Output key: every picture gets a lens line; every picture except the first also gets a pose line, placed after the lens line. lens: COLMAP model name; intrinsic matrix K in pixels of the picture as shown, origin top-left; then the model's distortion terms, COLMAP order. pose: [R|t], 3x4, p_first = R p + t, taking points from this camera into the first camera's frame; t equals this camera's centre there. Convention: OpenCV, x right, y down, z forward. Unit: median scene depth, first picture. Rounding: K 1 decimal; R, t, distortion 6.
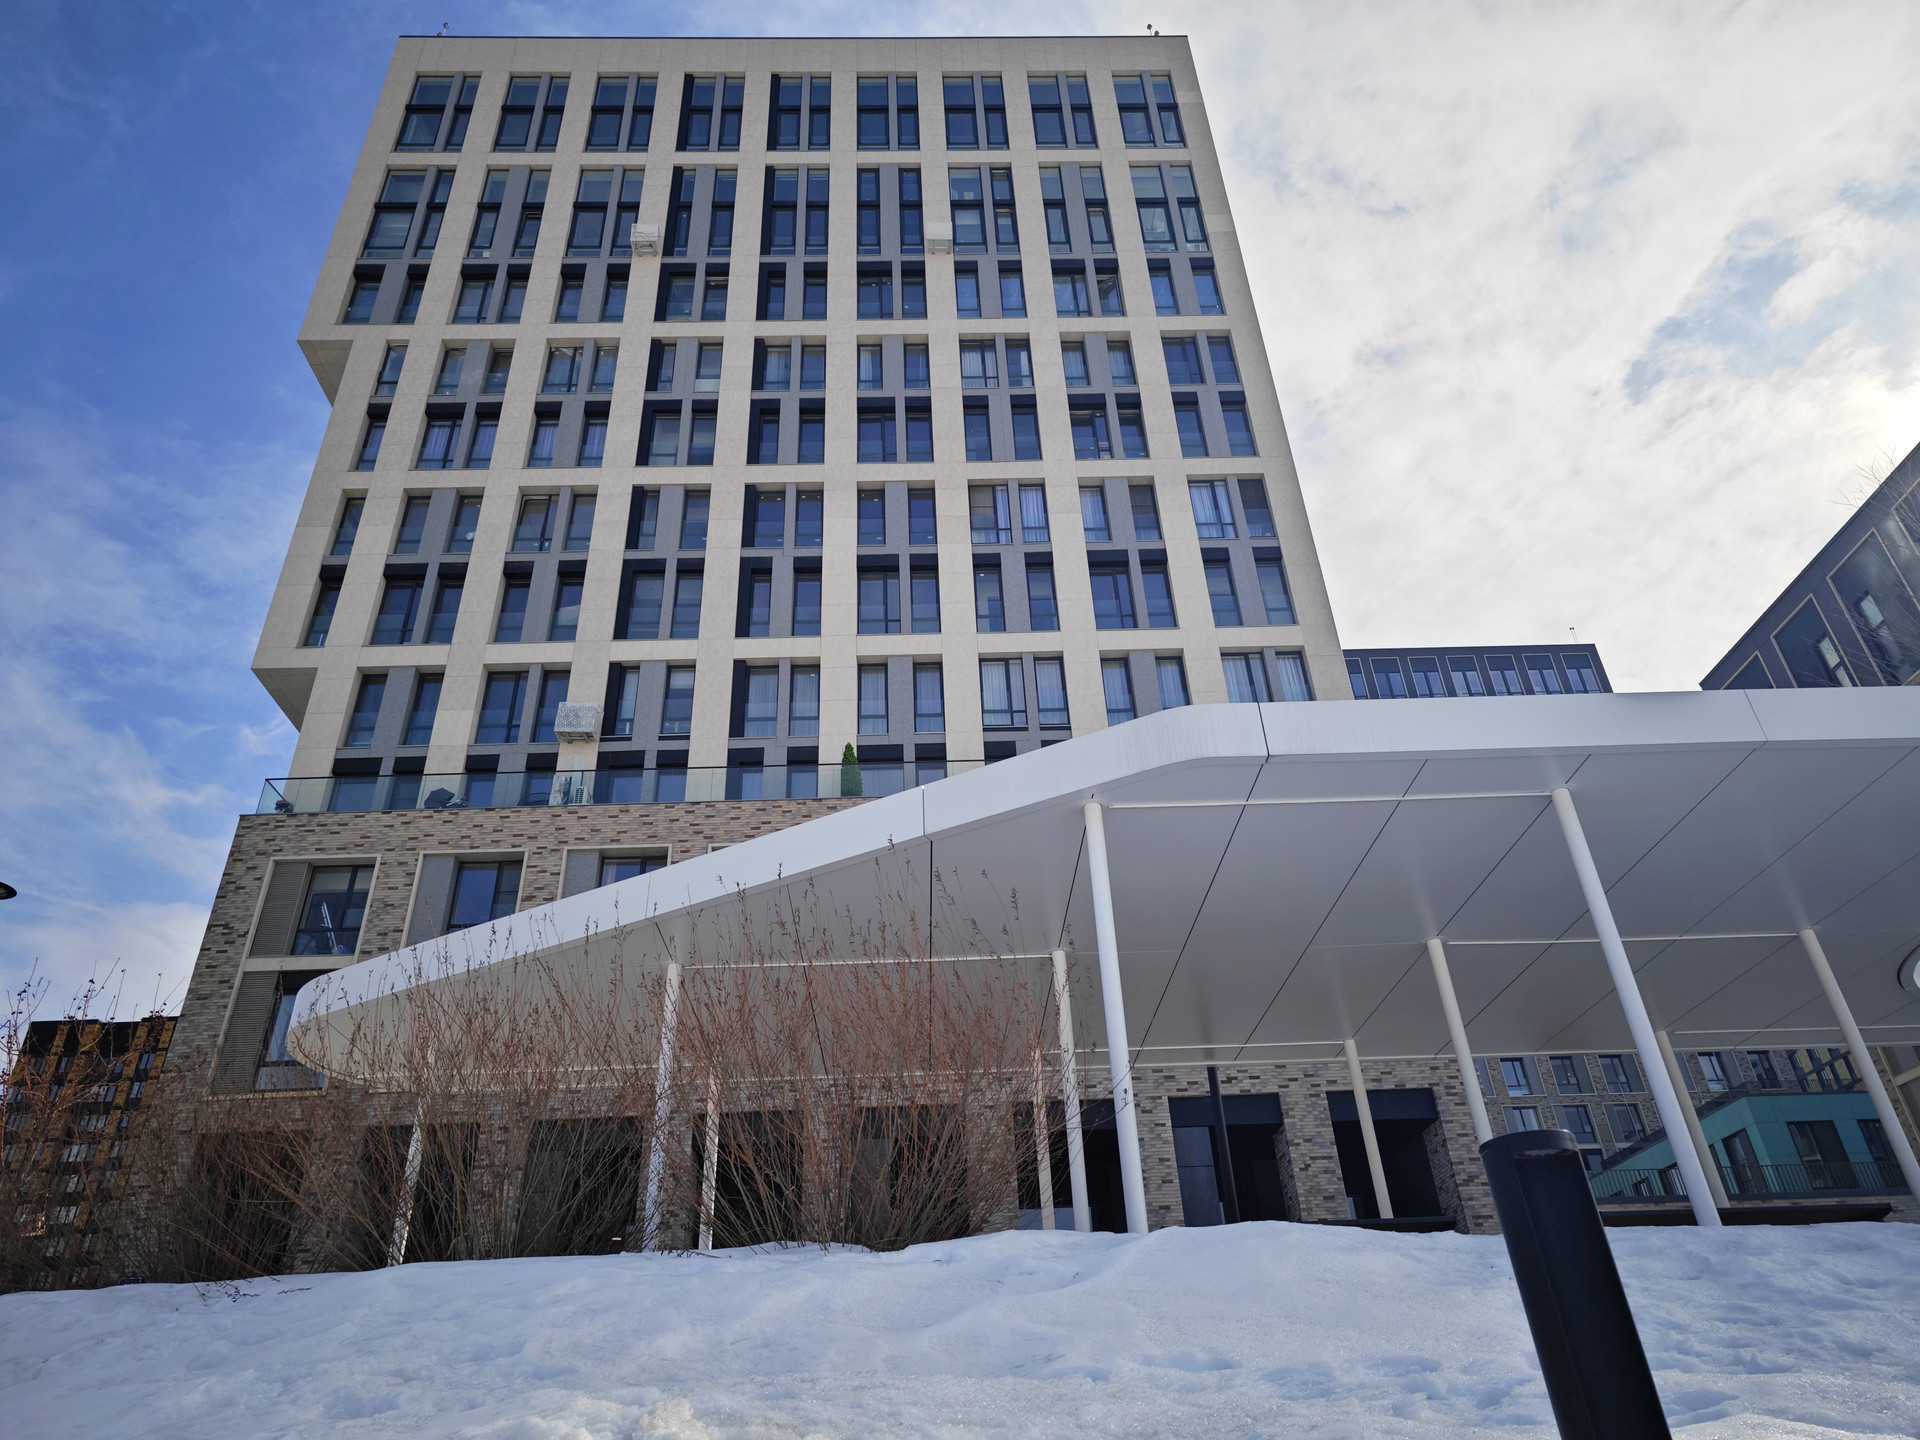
lens RADIAL K [[1254.0, 0, 954.6], [0, 1254.0, 715.6], [0, 0, 1]] dist [0.010668, 0.007569]
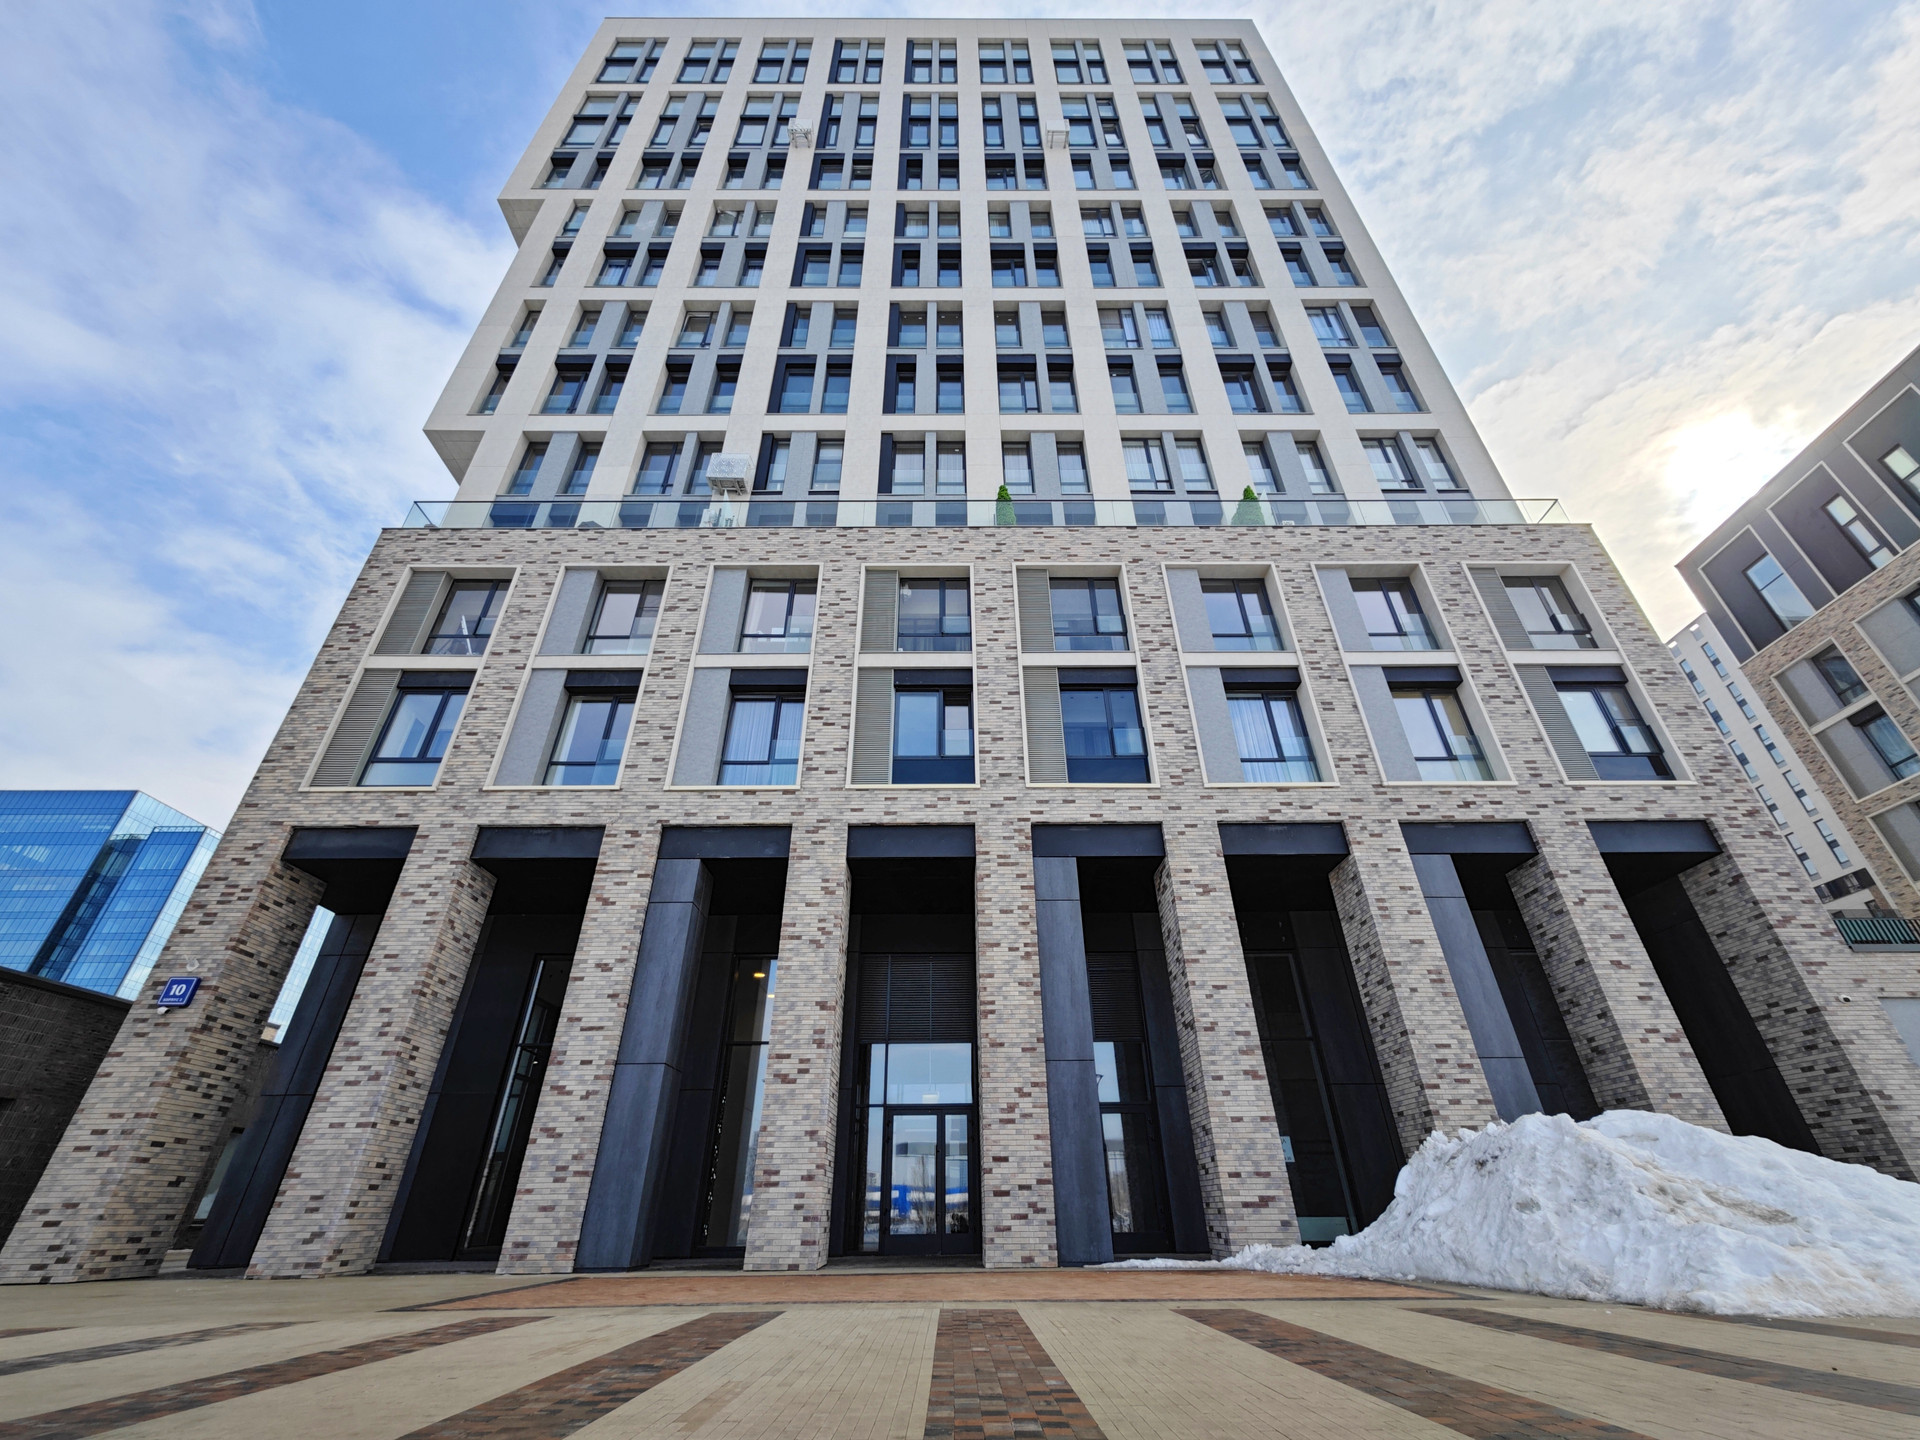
lens RADIAL K [[786.8, 0, 958.2], [0, 786.8, 717.7], [0, 0, 1]] dist [0.001666, -0.000506]
pose [[0.999384, 0.024183, -0.025444, -0.095588], [-0.023626, 0.999479, 0.021973, 0.184461], [0.025962, -0.021358, 0.999435, 0.367546]]
